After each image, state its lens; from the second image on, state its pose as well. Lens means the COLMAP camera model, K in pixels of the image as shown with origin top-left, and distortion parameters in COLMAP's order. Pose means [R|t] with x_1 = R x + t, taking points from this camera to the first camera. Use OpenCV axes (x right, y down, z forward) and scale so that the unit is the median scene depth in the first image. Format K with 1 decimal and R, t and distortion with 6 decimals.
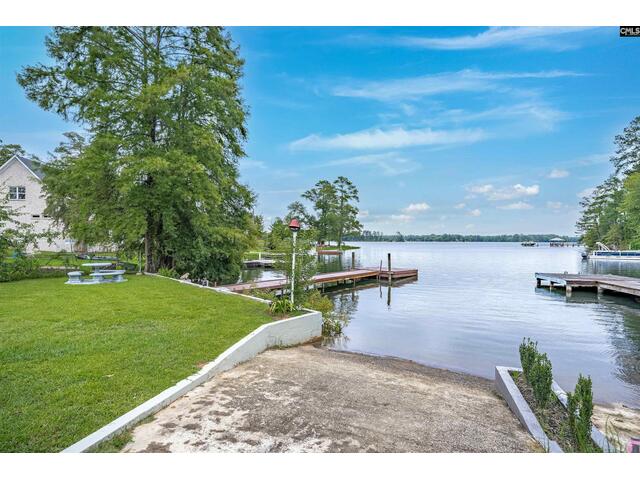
lens RADIAL K [[312.4, 0, 320.0], [0, 312.4, 240.0], [0, 0, 1]] dist [-0.026555, 0.000224]
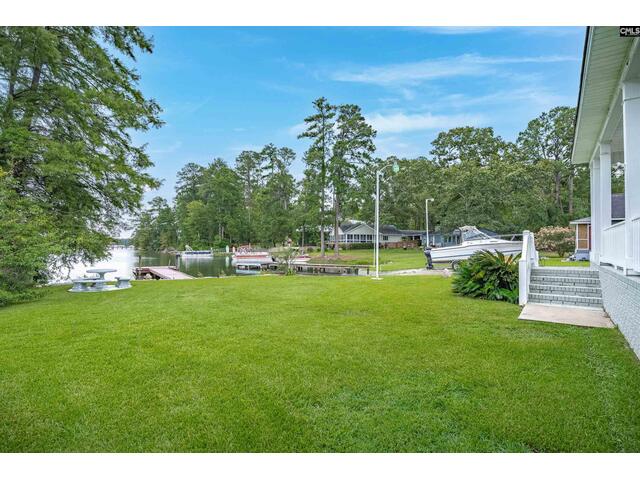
lens RADIAL K [[304.7, 0, 321.0], [0, 304.7, 239.6], [0, 0, 1]] dist [-0.022872, 0.000146]
pose [[0.227024, 0.022755, 0.973623, -0.194433], [-0.012626, 0.999712, -0.020421, 0.000023], [-0.973807, -0.007657, 0.227246, 0.009837]]
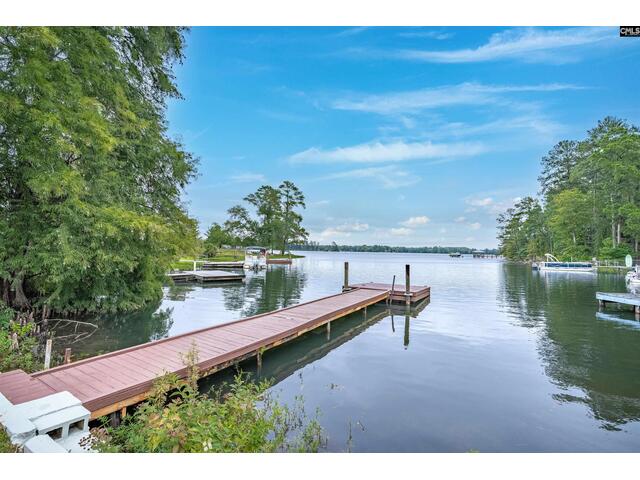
lens RADIAL K [[304.7, 0, 321.0], [0, 304.7, 239.6], [0, 0, 1]] dist [-0.022872, 0.000146]
pose [[0.978175, 0.023614, 0.206439, -0.018766], [-0.017061, 0.999294, -0.033468, 0.003132], [-0.207083, 0.029215, 0.977887, 0.085736]]
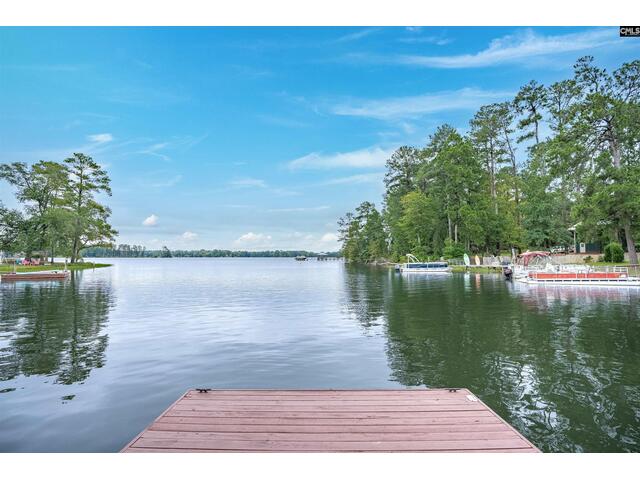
lens RADIAL K [[318.3, 0, 320.0], [0, 318.3, 240.0], [0, 0, 1]] dist [-0.007746, -0.000057]
pose [[0.763668, 0.029536, 0.644933, 0.032122], [0.002521, 0.998809, -0.048728, 0.005369], [-0.645604, 0.038838, 0.762684, 0.211816]]
